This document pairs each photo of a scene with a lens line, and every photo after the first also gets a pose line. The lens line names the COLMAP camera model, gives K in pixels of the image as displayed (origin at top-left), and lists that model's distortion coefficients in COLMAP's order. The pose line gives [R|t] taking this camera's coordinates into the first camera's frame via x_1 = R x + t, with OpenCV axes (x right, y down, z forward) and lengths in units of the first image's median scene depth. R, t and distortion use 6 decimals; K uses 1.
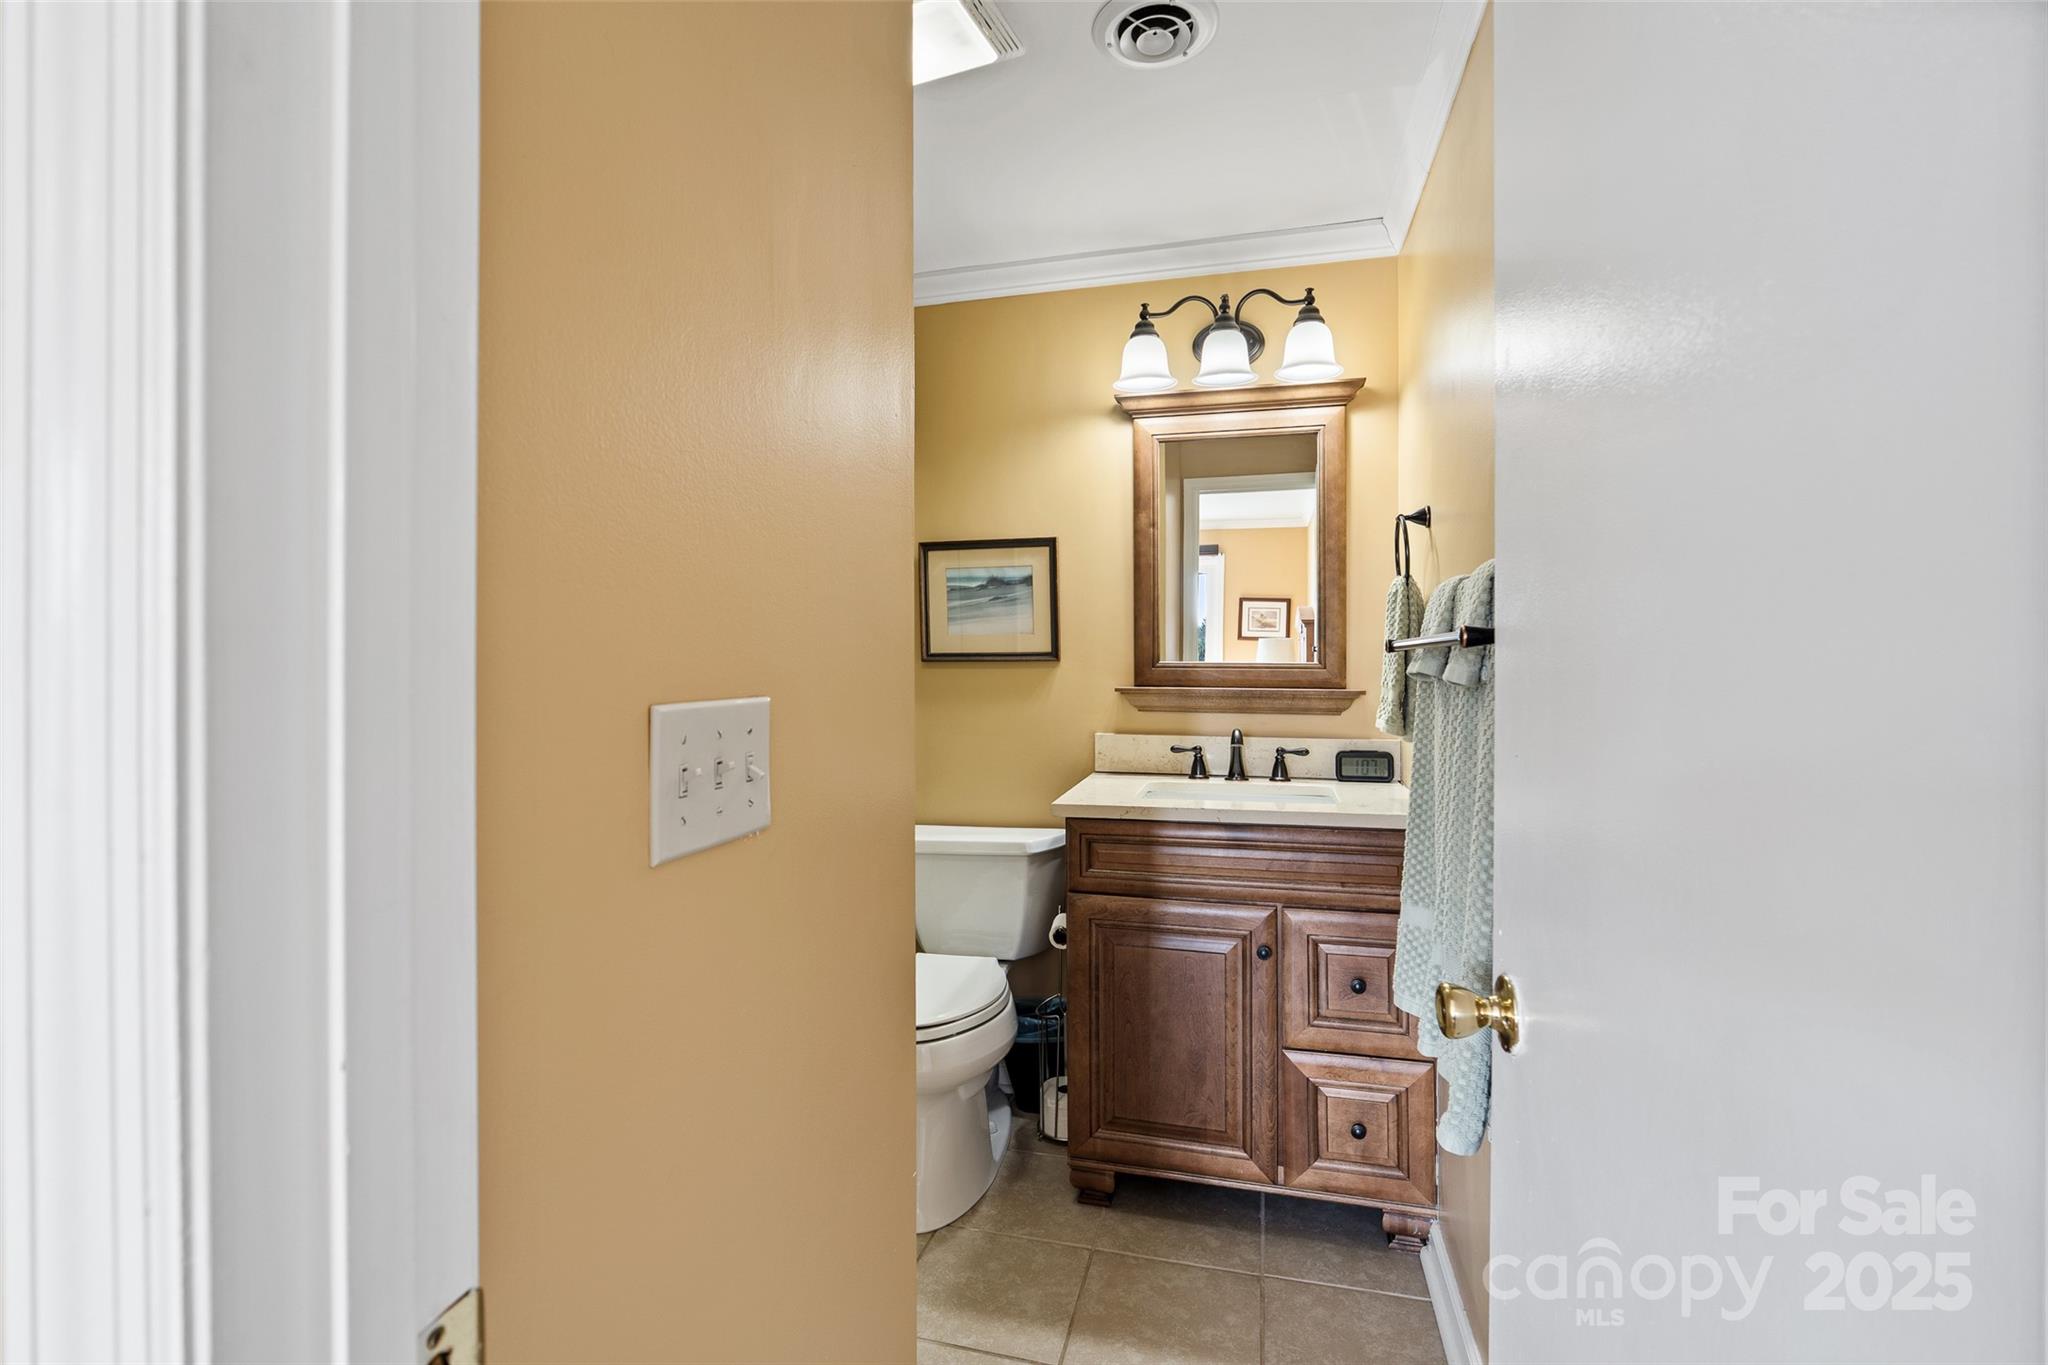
lens RADIAL K [[938.0, 0, 1010.1], [0, 938.0, 645.3], [0, 0, 1]] dist [-0.012887, 0.000288]
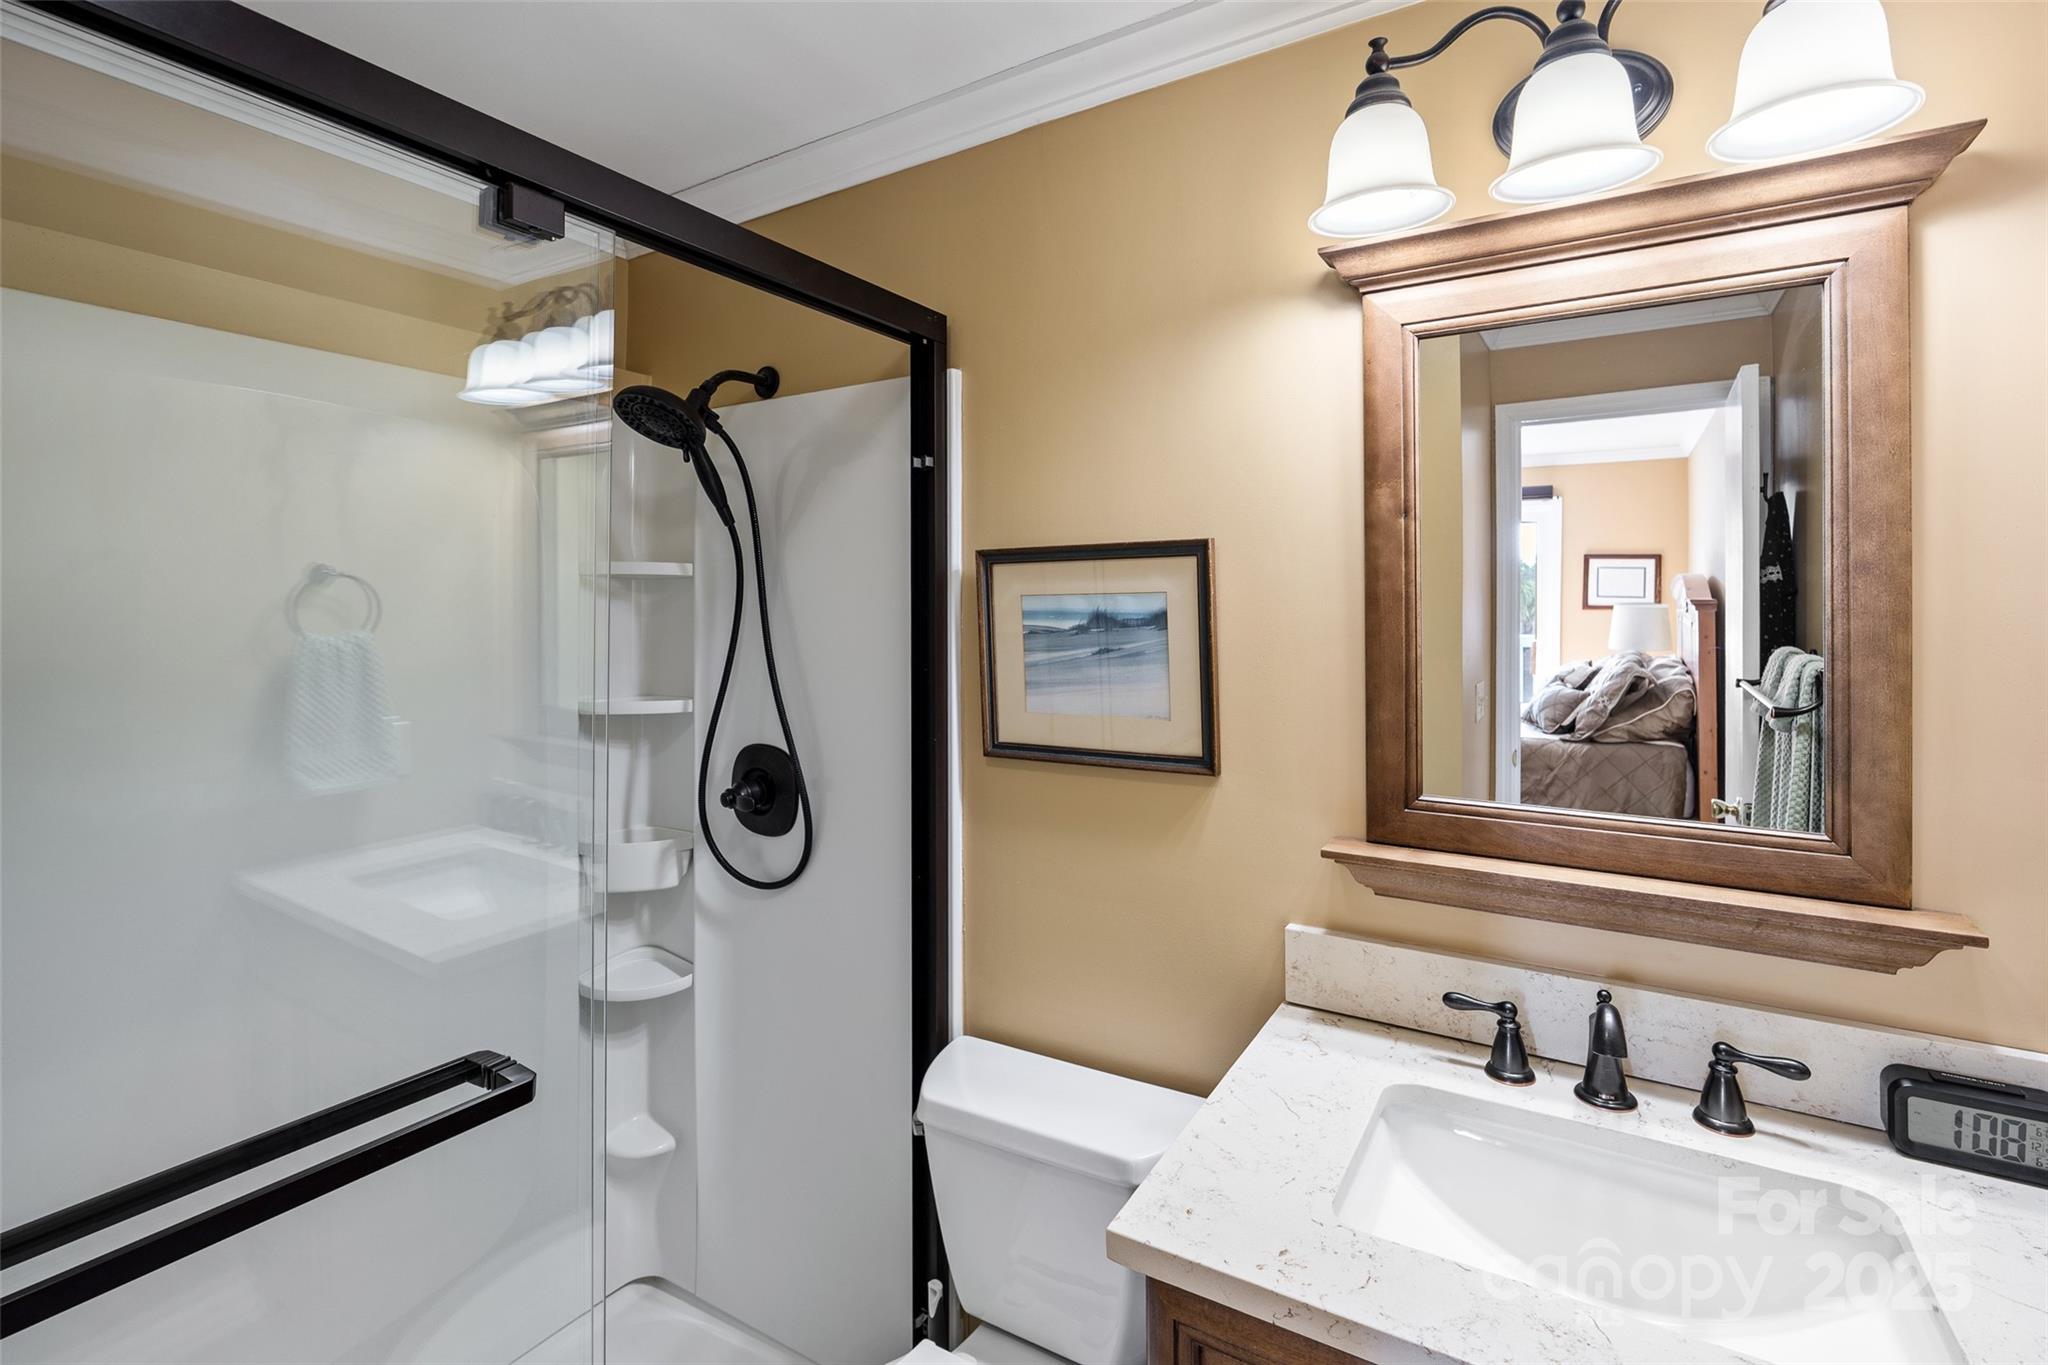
lens RADIAL K [[961.3, 0, 1020.9], [0, 961.3, 604.0], [0, 0, 1]] dist [-0.002410, 0.000235]
pose [[0.958037, -0.006044, -0.286580, 0.104285], [0.009494, 0.999898, 0.010650, -0.087889], [0.286486, -0.012923, 0.957997, 0.469311]]
